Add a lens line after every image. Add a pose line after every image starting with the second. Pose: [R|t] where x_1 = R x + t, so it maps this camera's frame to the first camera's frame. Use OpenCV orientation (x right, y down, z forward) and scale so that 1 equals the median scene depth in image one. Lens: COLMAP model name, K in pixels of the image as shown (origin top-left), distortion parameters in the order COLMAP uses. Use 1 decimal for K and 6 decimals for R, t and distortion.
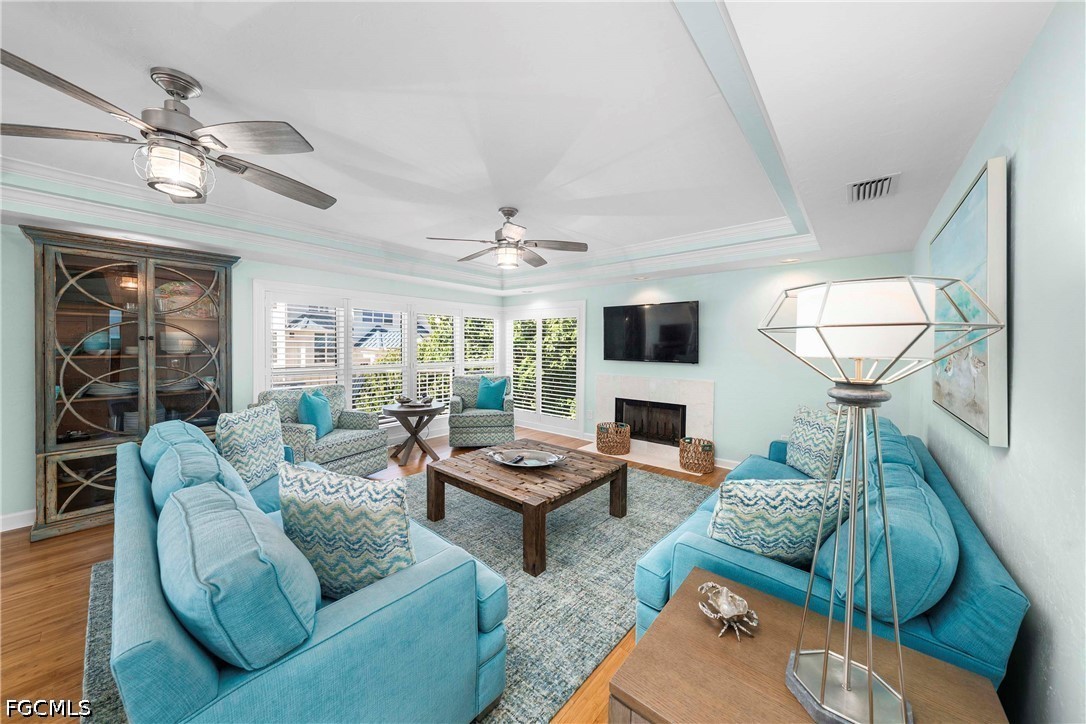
lens RADIAL K [[371.3, 0, 541.8], [0, 371.3, 354.7], [0, 0, 1]] dist [-0.001607, 0.000091]
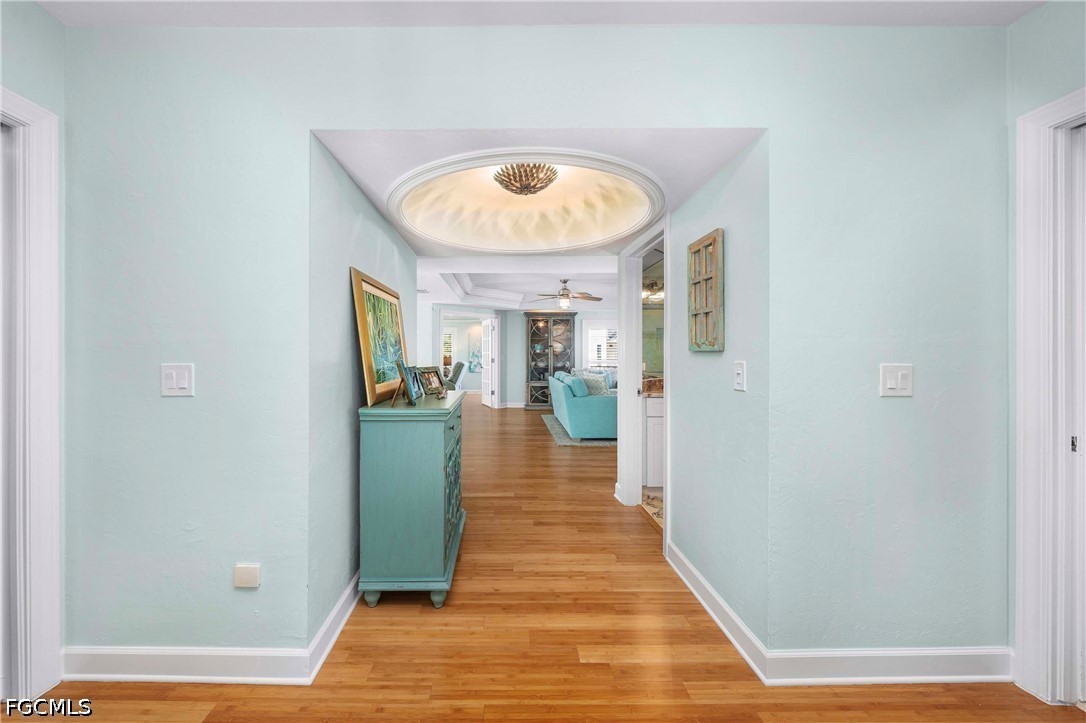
lens RADIAL K [[371.3, 0, 539.4], [0, 371.3, 359.5], [0, 0, 1]] dist [-0.001607, 0.000091]
pose [[0.705984, 0.005013, -0.708210, 0.847228], [-0.012645, 0.999905, -0.005527, 0.072180], [0.708115, 0.012857, 0.705980, -1.027399]]
